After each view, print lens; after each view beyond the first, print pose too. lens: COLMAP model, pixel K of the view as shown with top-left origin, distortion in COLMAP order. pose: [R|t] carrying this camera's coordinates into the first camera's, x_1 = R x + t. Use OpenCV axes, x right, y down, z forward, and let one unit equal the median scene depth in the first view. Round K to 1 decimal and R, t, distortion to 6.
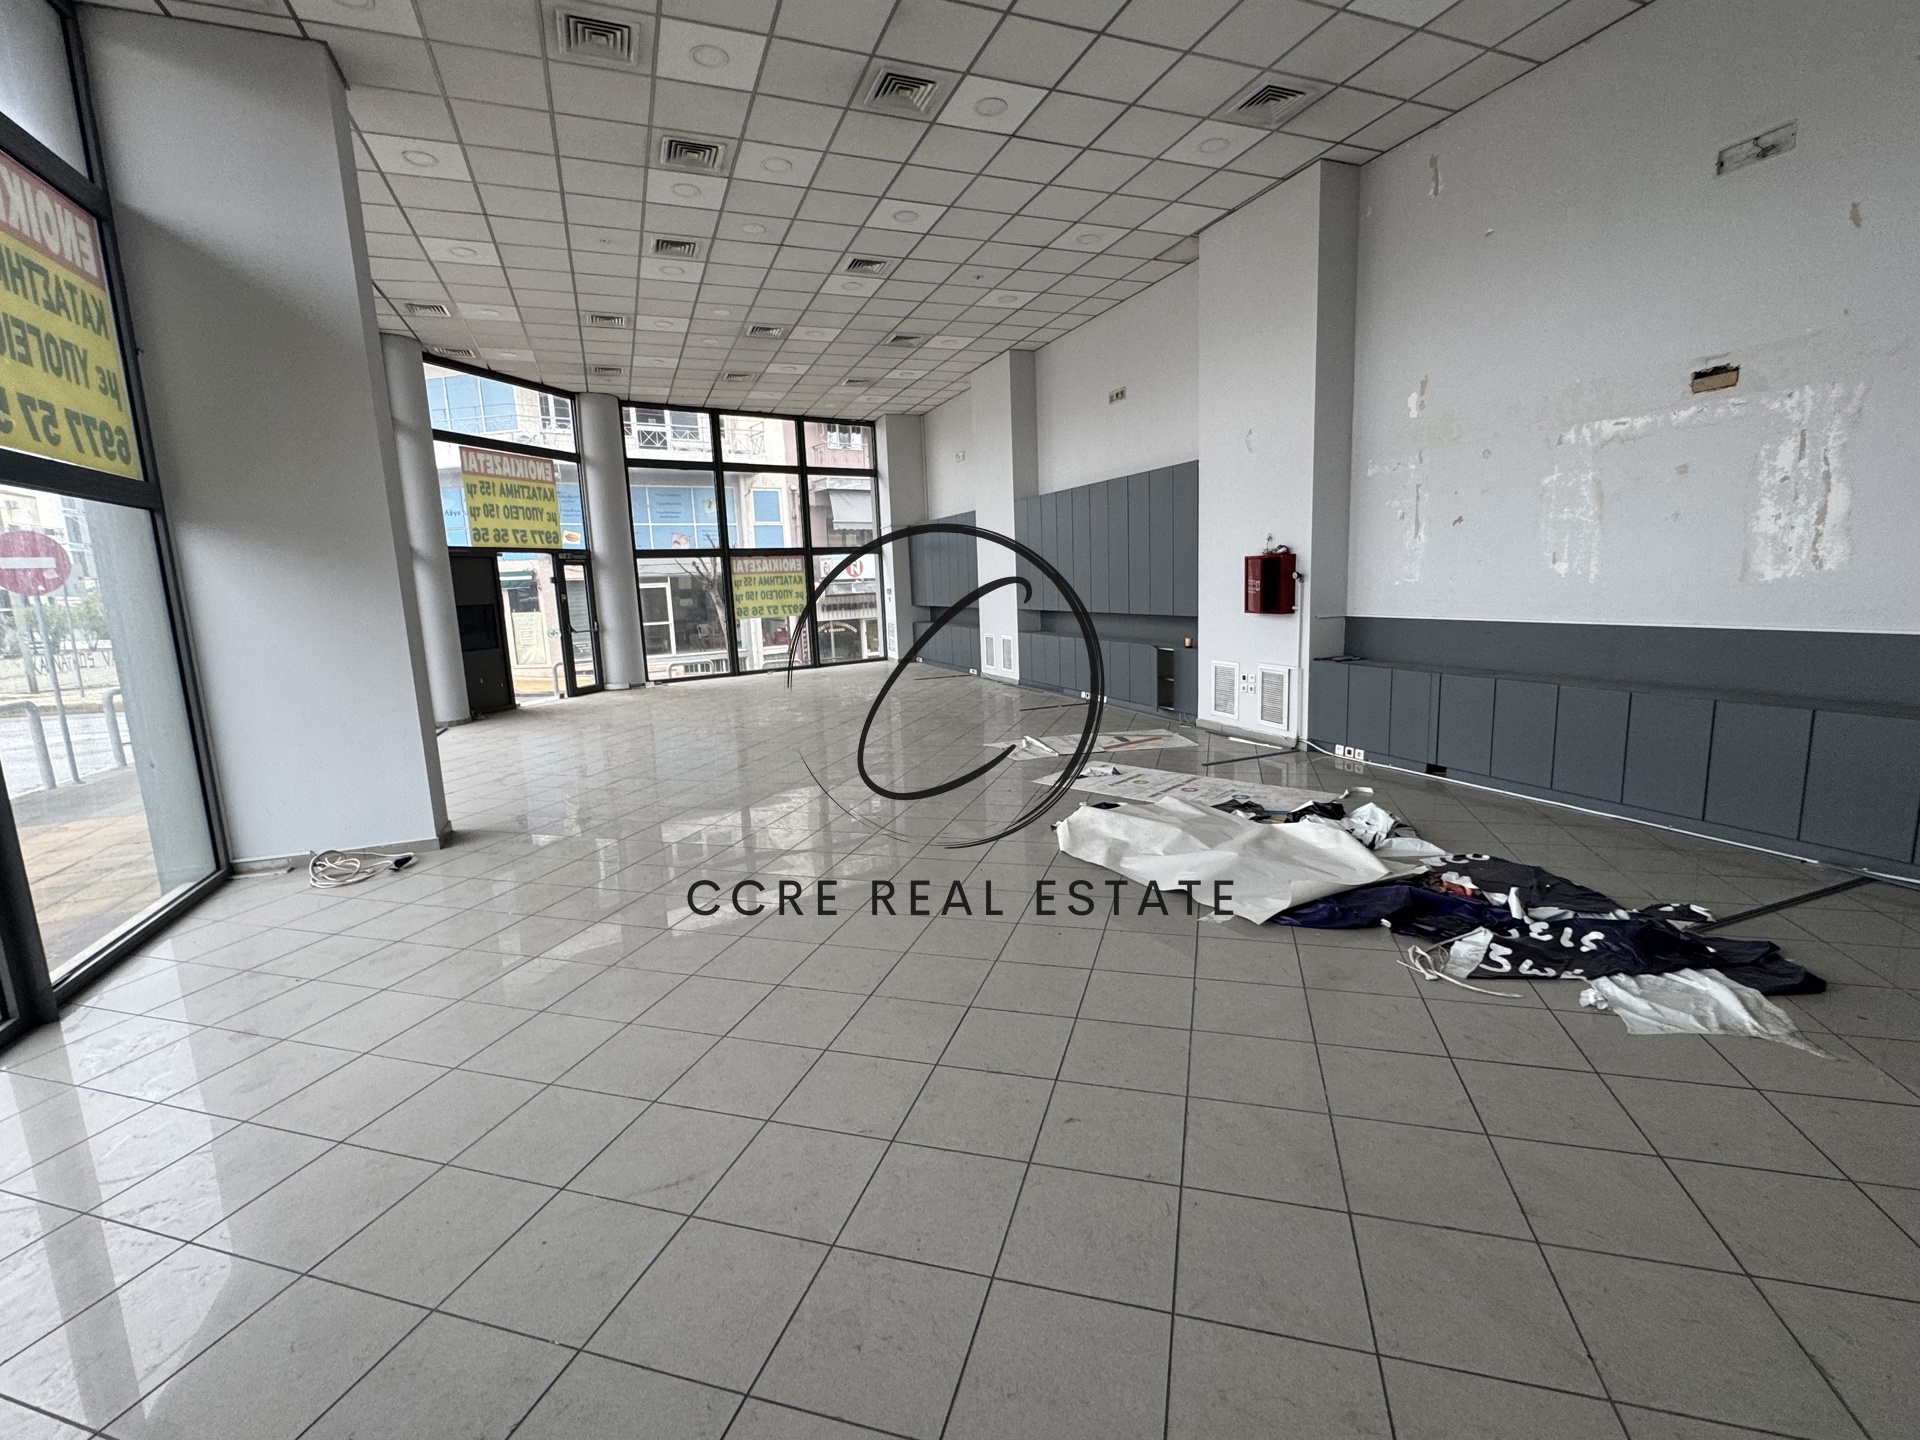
lens RADIAL K [[846.5, 0, 962.0], [0, 846.5, 717.8], [0, 0, 1]] dist [0.000208, 0.000020]
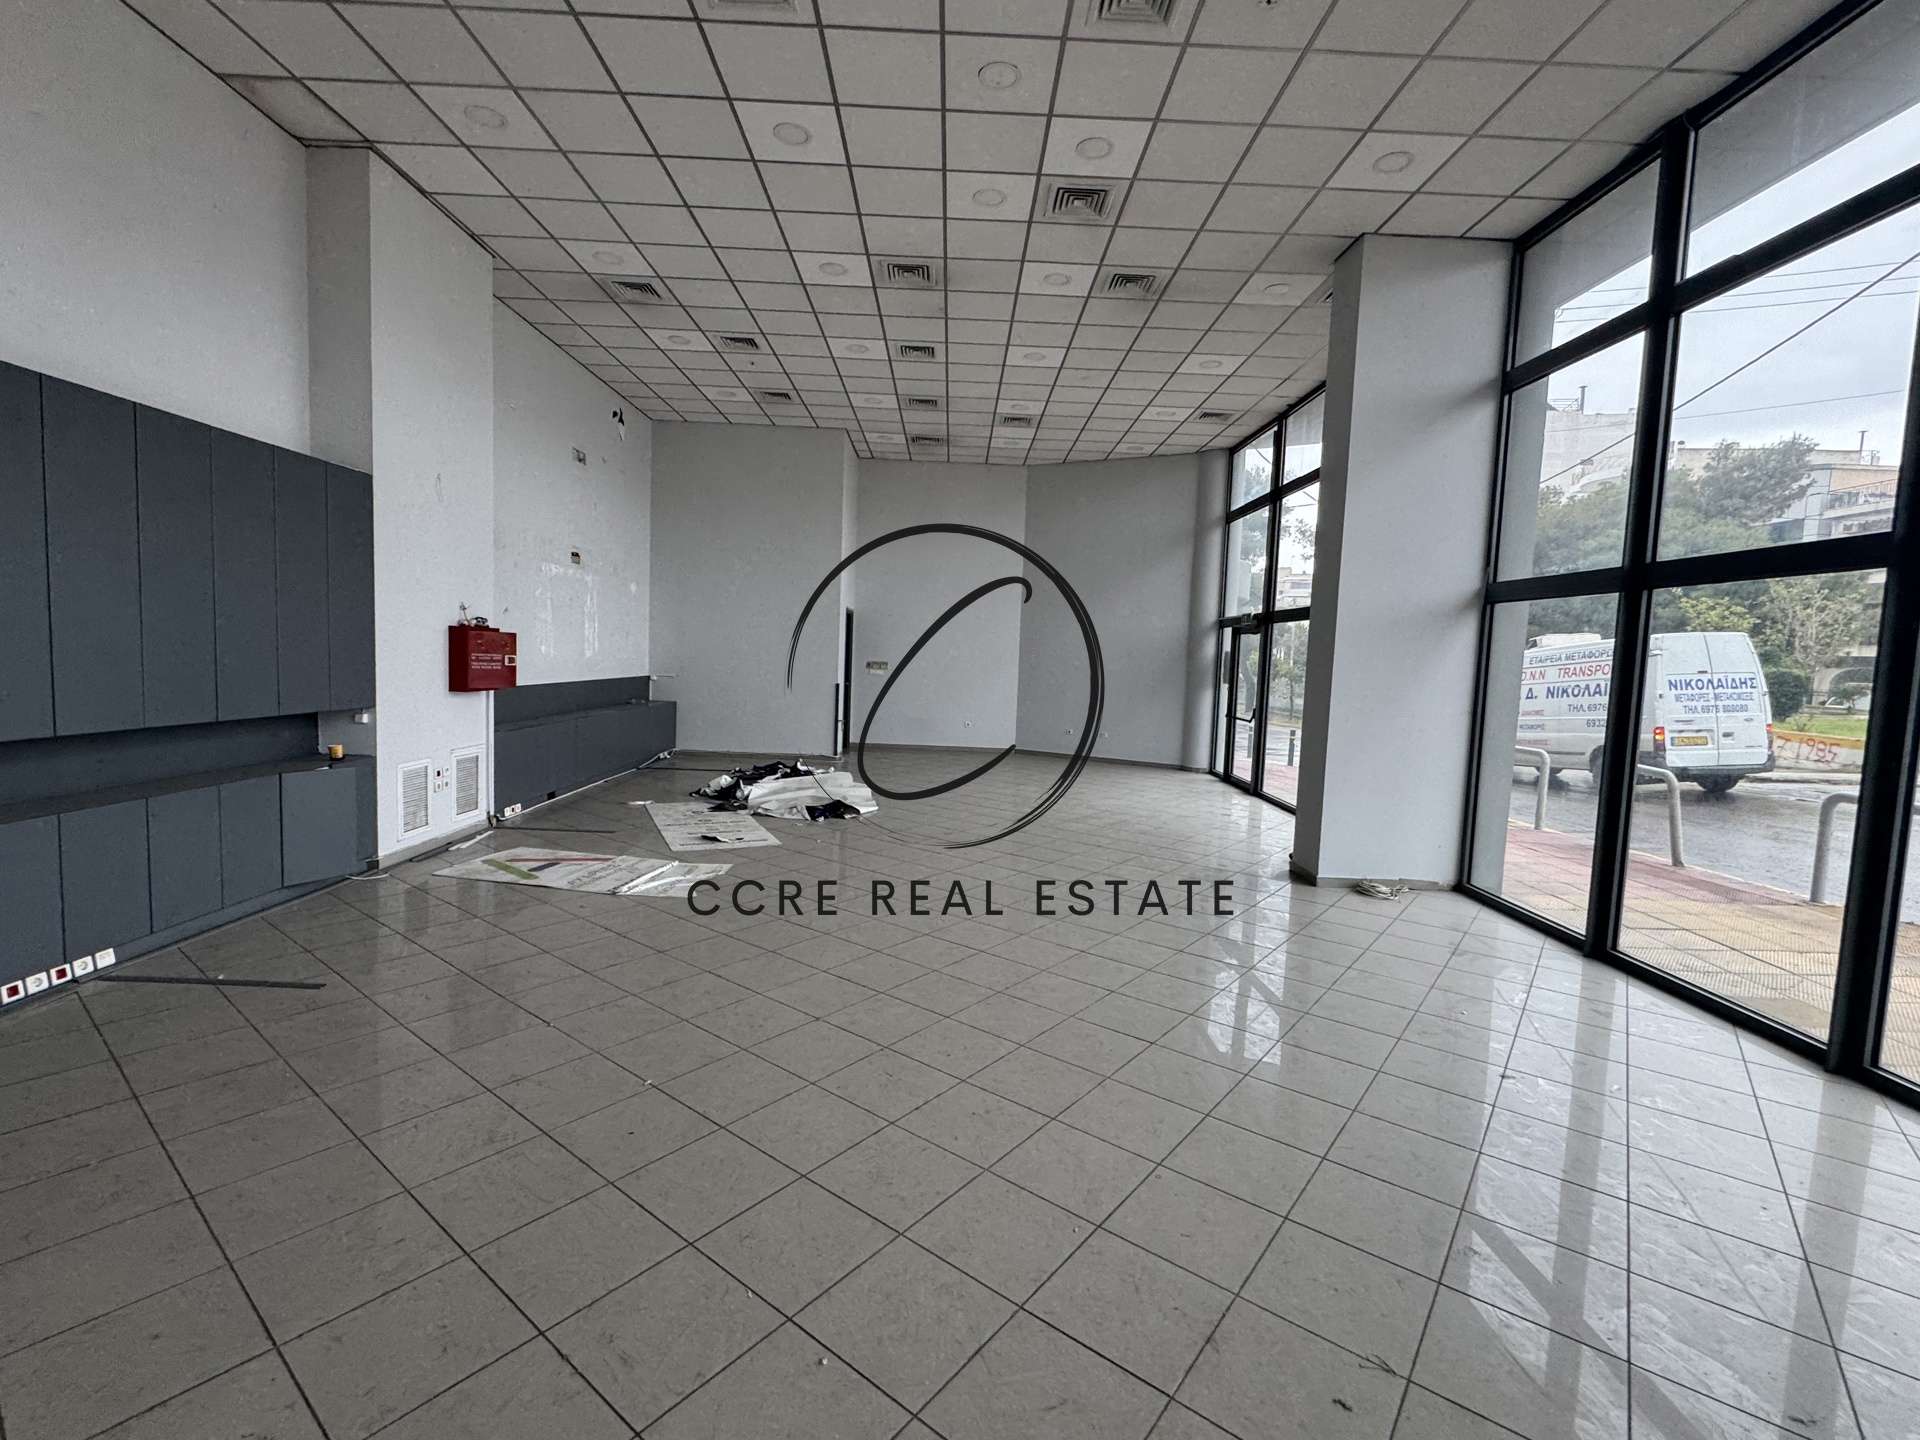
lens RADIAL K [[846.5, 0, 962.0], [0, 846.5, 719.6], [0, 0, 1]] dist [0.000208, 0.000020]
pose [[-0.932222, -0.020368, 0.361314, -0.516894], [0.060678, 0.975483, 0.211546, -0.292386], [-0.356764, 0.219132, -0.908130, 1.908708]]
